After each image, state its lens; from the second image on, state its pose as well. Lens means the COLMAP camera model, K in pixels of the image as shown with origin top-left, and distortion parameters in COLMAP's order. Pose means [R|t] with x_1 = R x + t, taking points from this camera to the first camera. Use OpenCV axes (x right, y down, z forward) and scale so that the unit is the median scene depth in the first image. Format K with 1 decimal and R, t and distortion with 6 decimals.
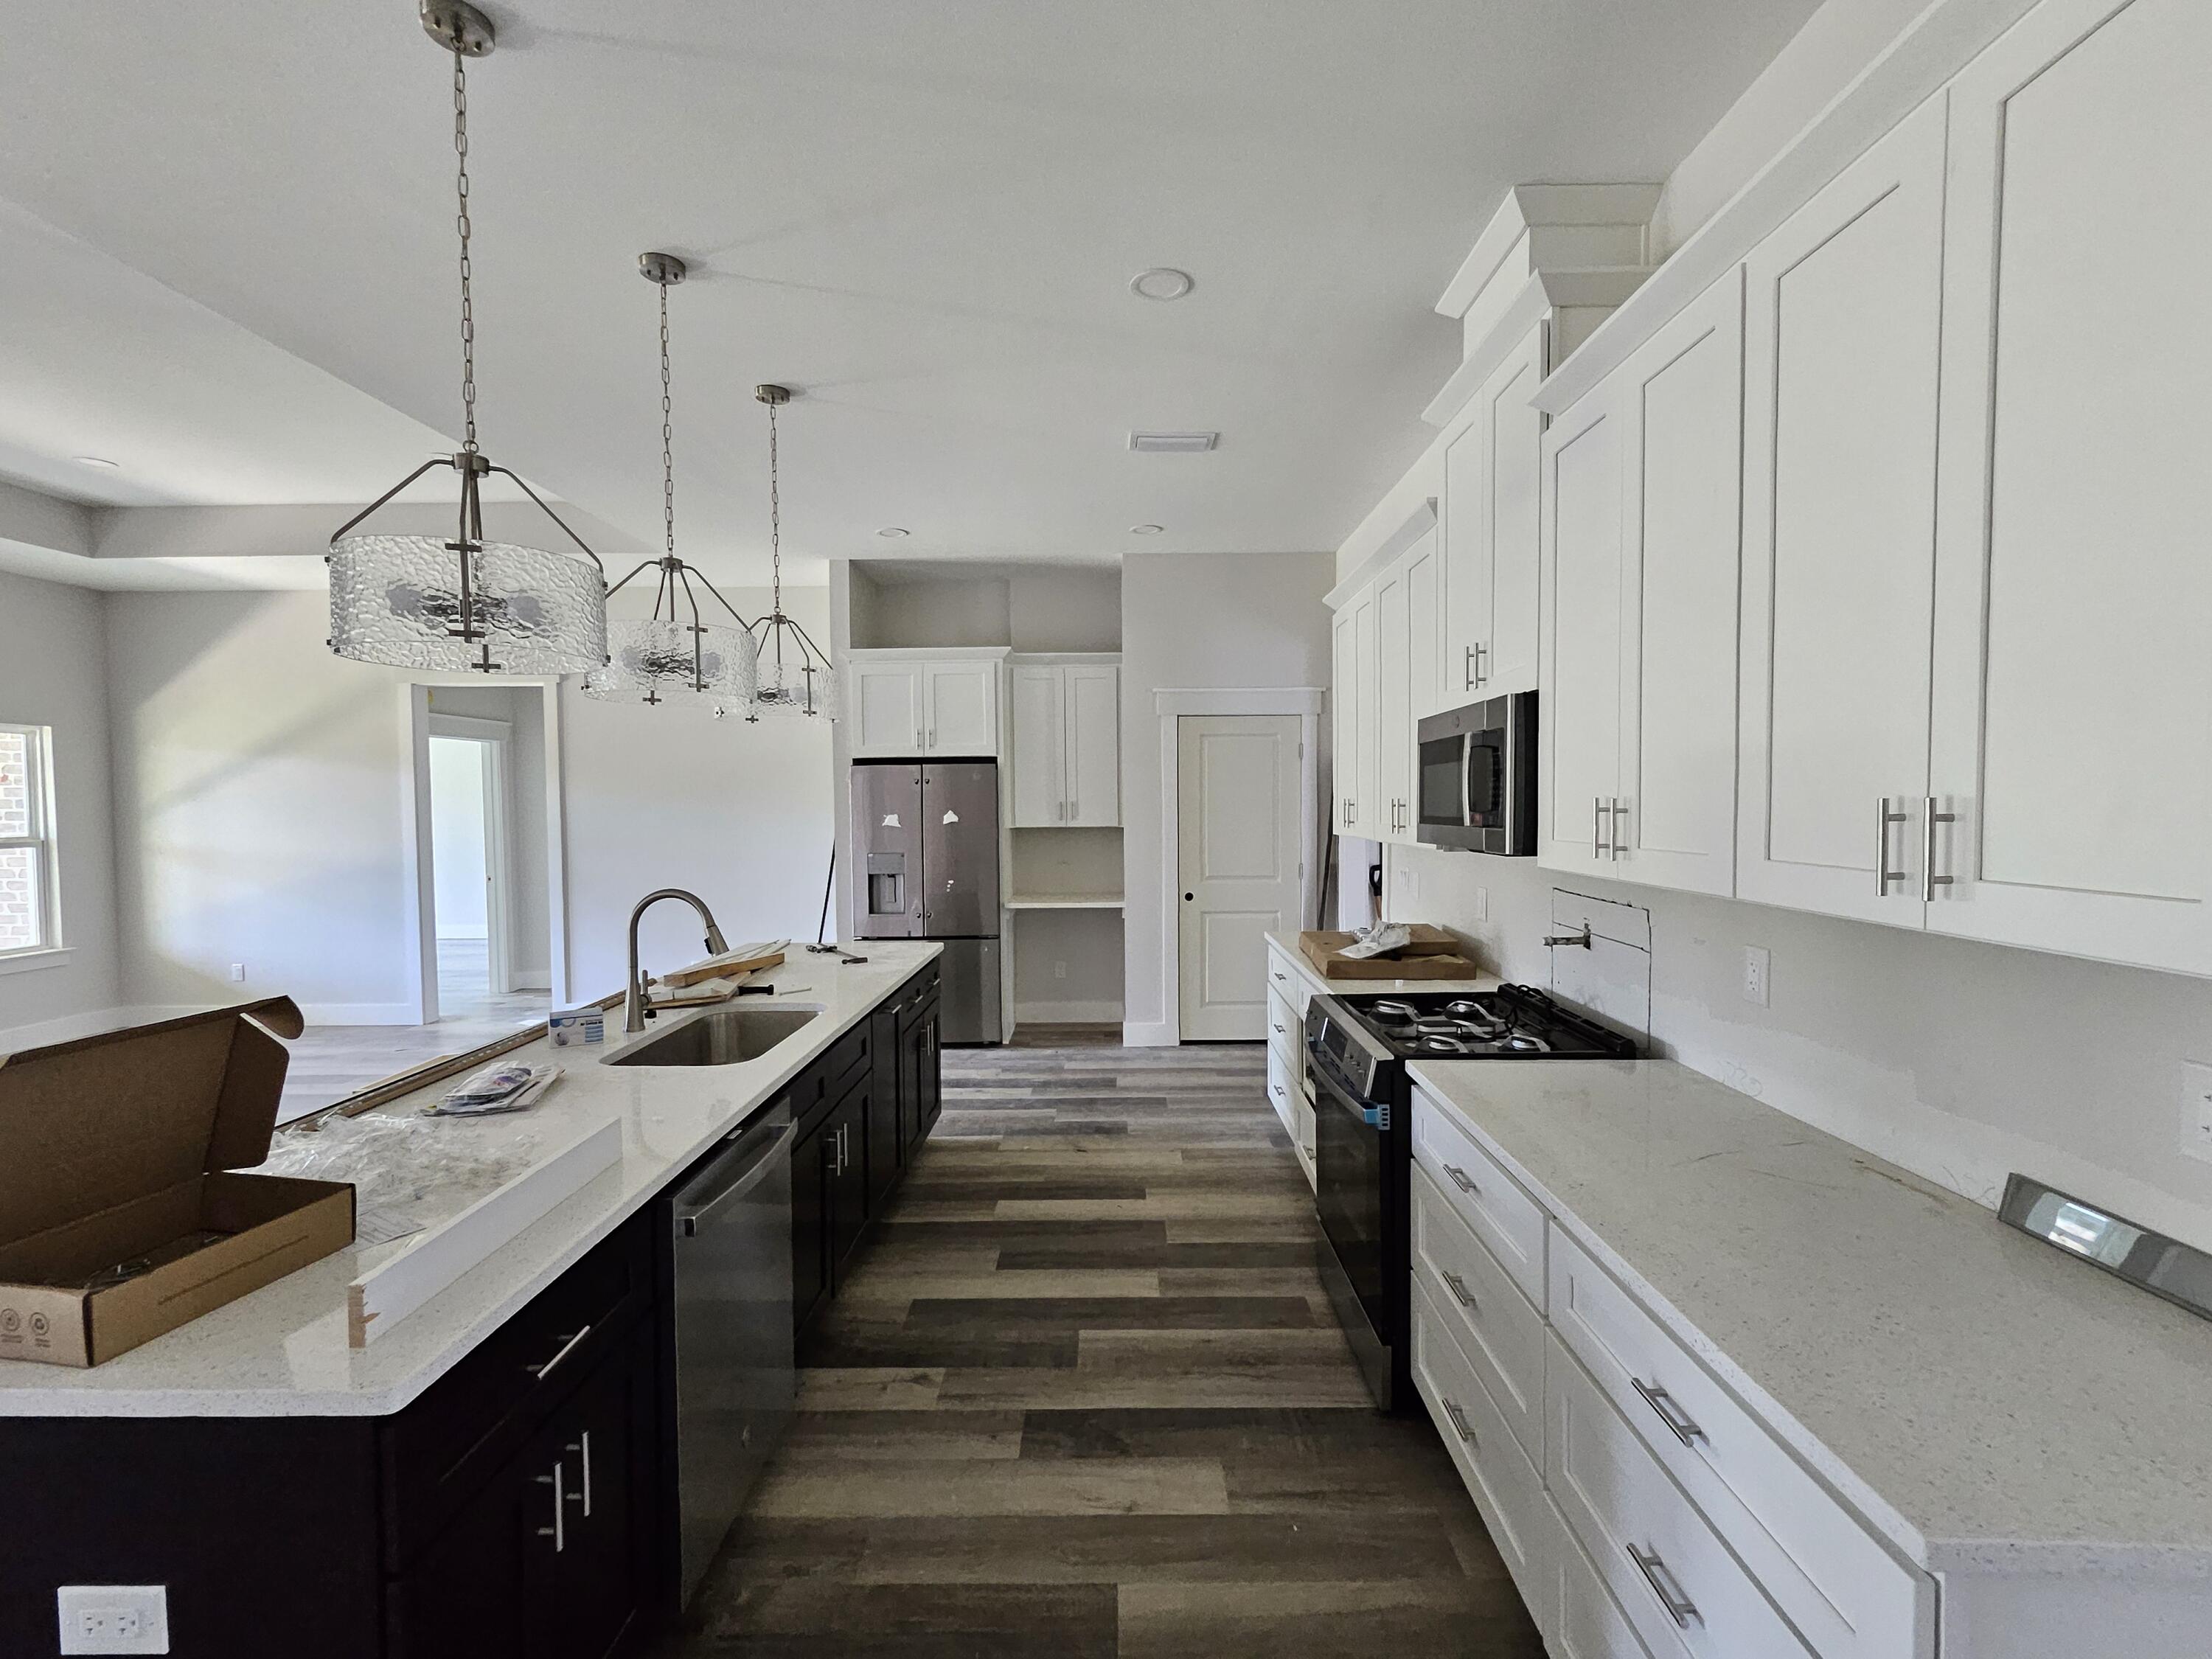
lens RADIAL K [[969.6, 0, 1116.1], [0, 969.6, 834.6], [0, 0, 1]] dist [-0.000674, -0.000332]
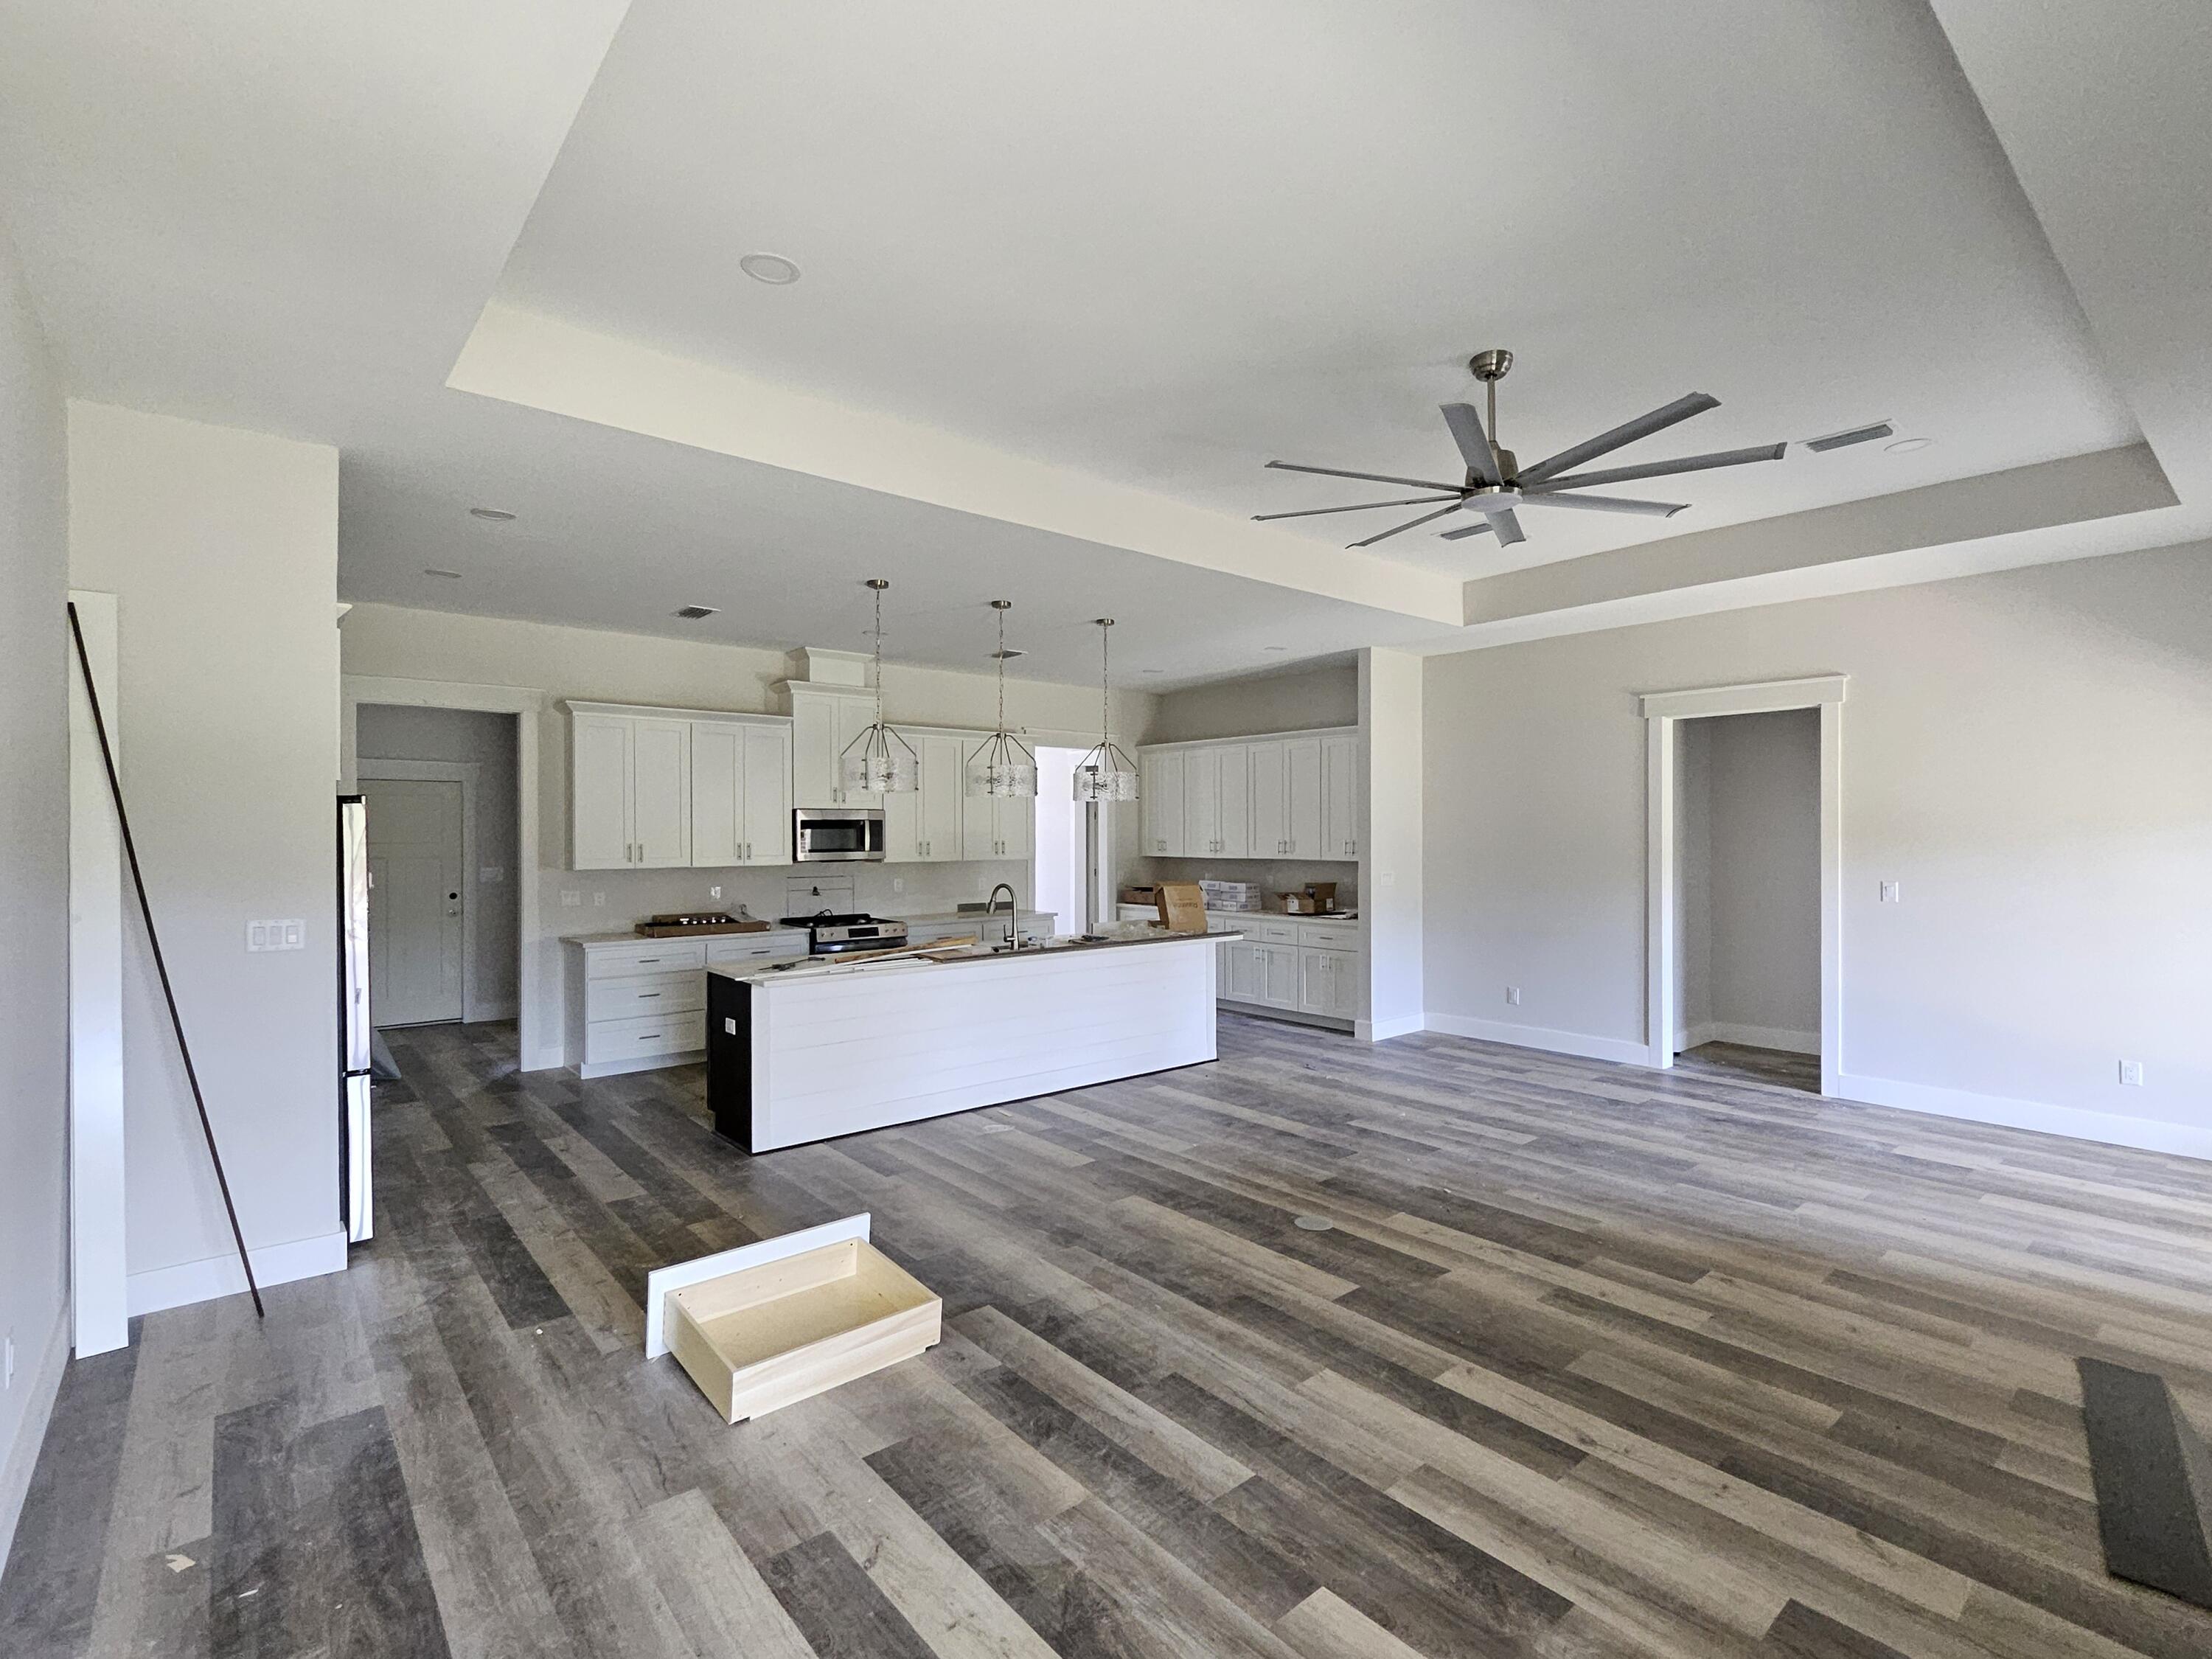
lens RADIAL K [[1030.9, 0, 1115.9], [0, 1030.9, 831.9], [0, 0, 1]] dist [0.002124, -0.000733]
pose [[-0.651579, 0.008727, 0.758531, -1.102324], [0.034515, 0.999239, 0.018153, -0.043219], [-0.757796, 0.038009, -0.651384, 1.071366]]
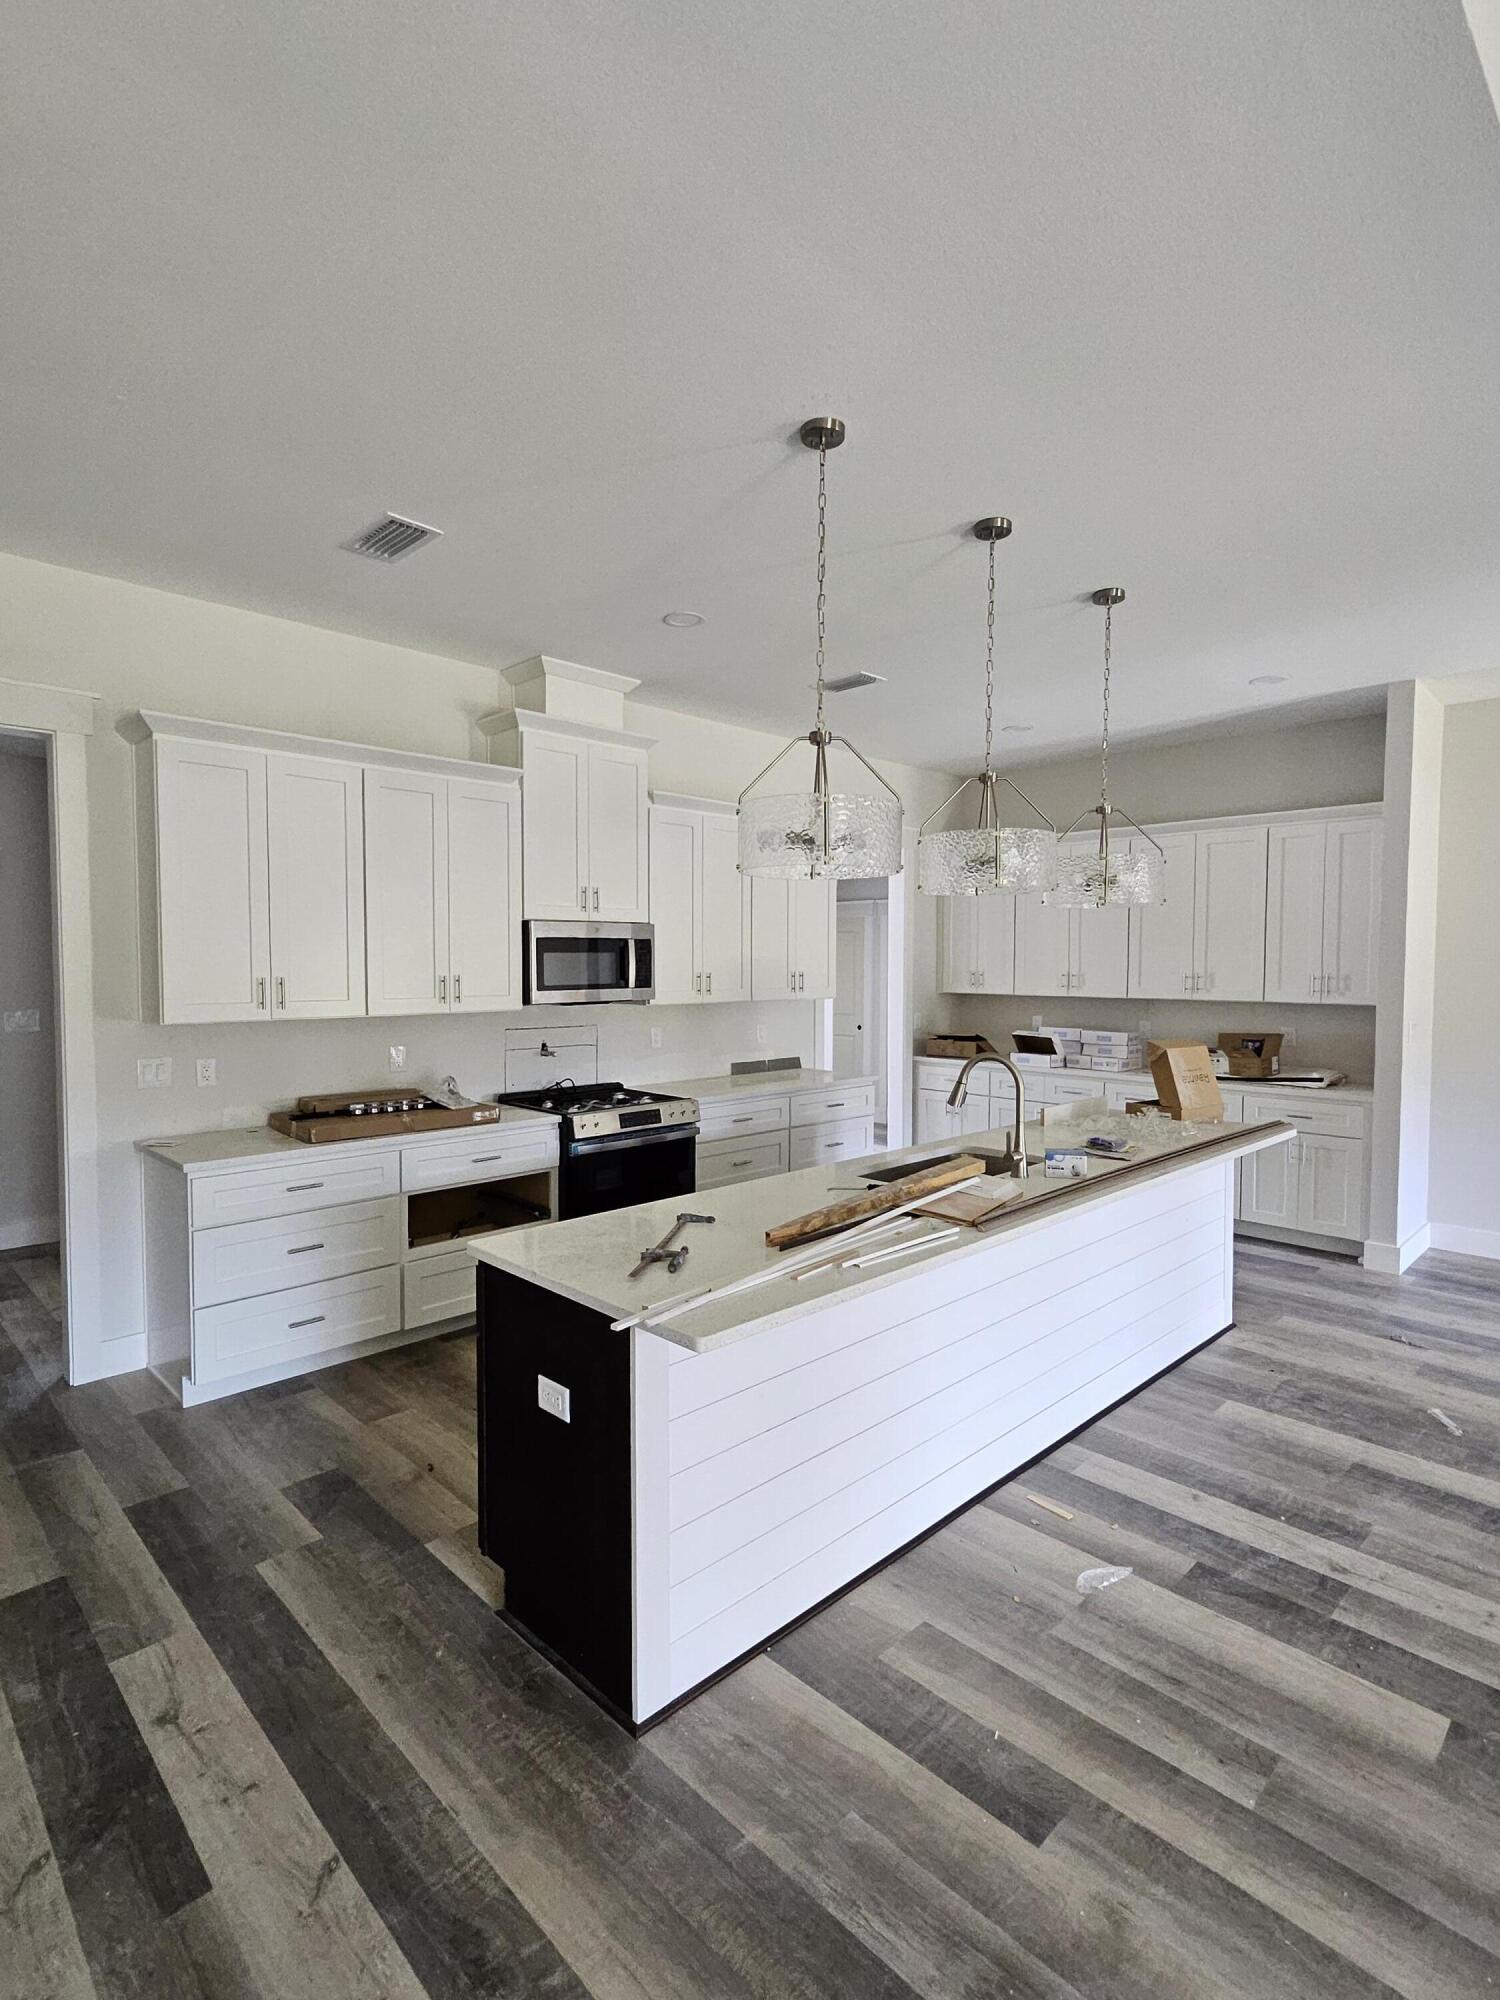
lens RADIAL K [[990.1, 0, 750.0], [0, 990.1, 1000.0], [0, 0, 1]] dist [0.001029, -0.001428]
pose [[-0.702610, -0.022473, 0.711220, -0.512301], [0.027982, 0.997856, 0.059173, -0.040861], [-0.711025, 0.061477, -0.700475, 0.947742]]
